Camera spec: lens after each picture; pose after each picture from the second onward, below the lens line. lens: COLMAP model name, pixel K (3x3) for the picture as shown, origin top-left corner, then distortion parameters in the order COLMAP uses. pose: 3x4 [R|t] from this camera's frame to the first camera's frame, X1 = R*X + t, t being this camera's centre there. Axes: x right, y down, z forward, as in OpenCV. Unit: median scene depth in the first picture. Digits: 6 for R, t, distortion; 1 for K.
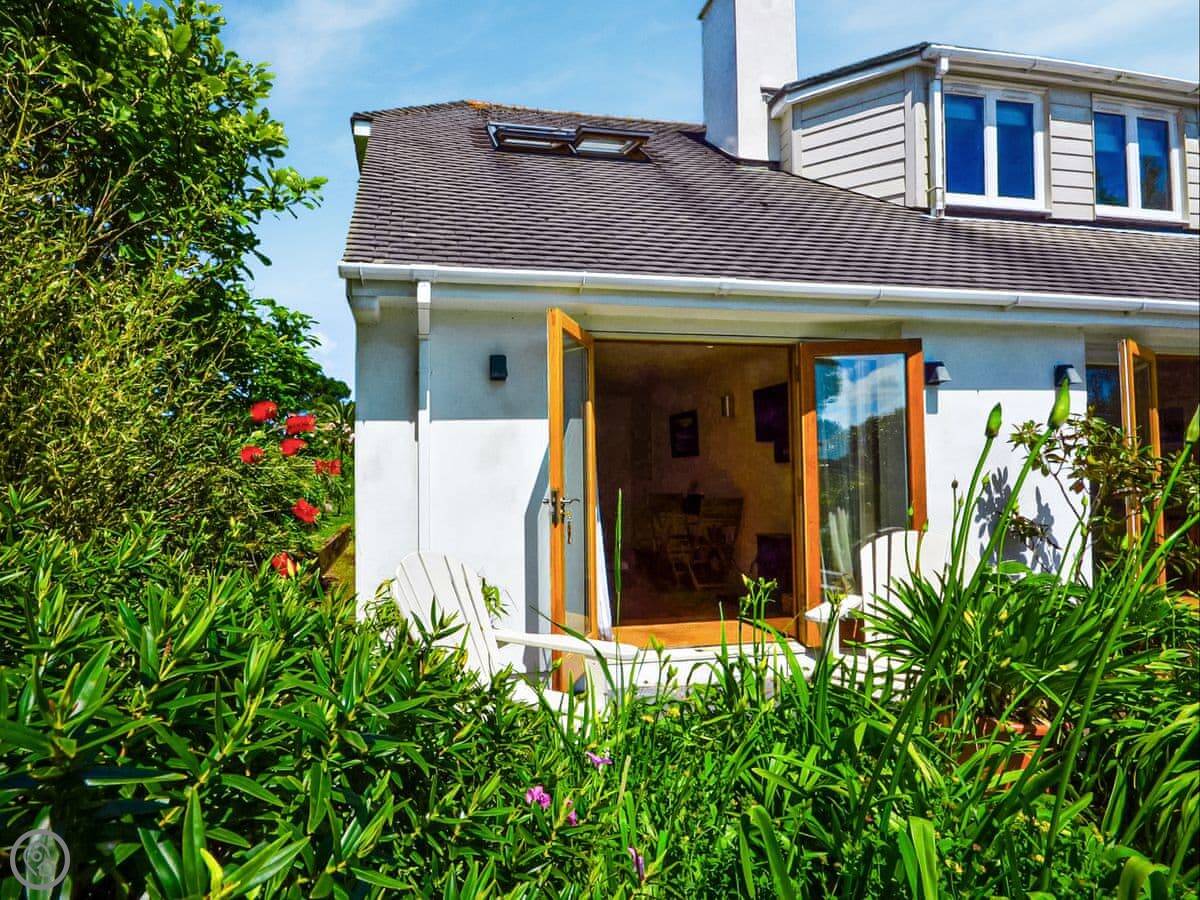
lens RADIAL K [[682.6, 0, 567.5], [0, 682.6, 459.9], [0, 0, 1]] dist [-0.002388, -0.008752]
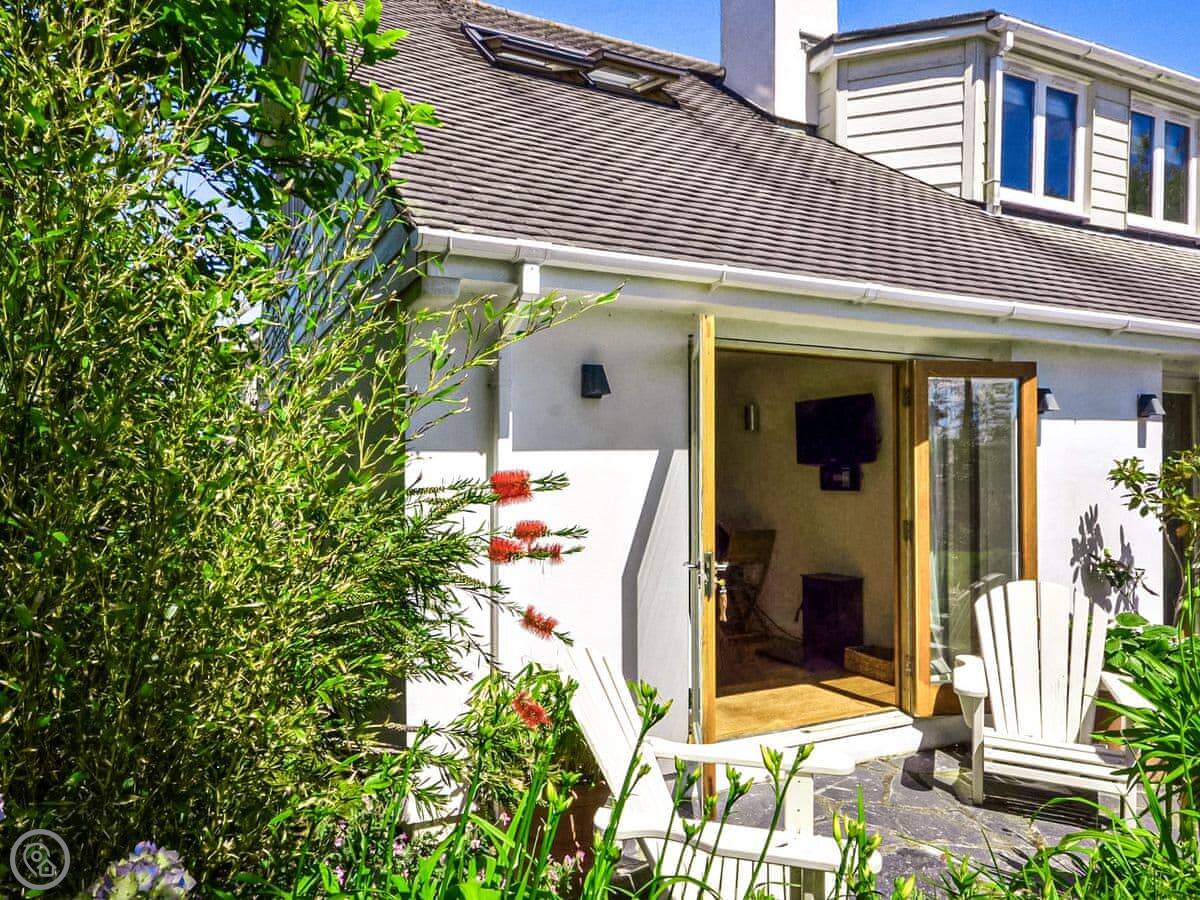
lens RADIAL K [[850.9, 0, 643.1], [0, 850.9, 469.0], [0, 0, 1]] dist [-0.008682, 0.047844]
pose [[0.957527, 0.010164, 0.288165, -0.205190], [-0.016080, 0.999706, 0.018171, -0.036486], [-0.287895, -0.022033, 0.957408, 0.060021]]
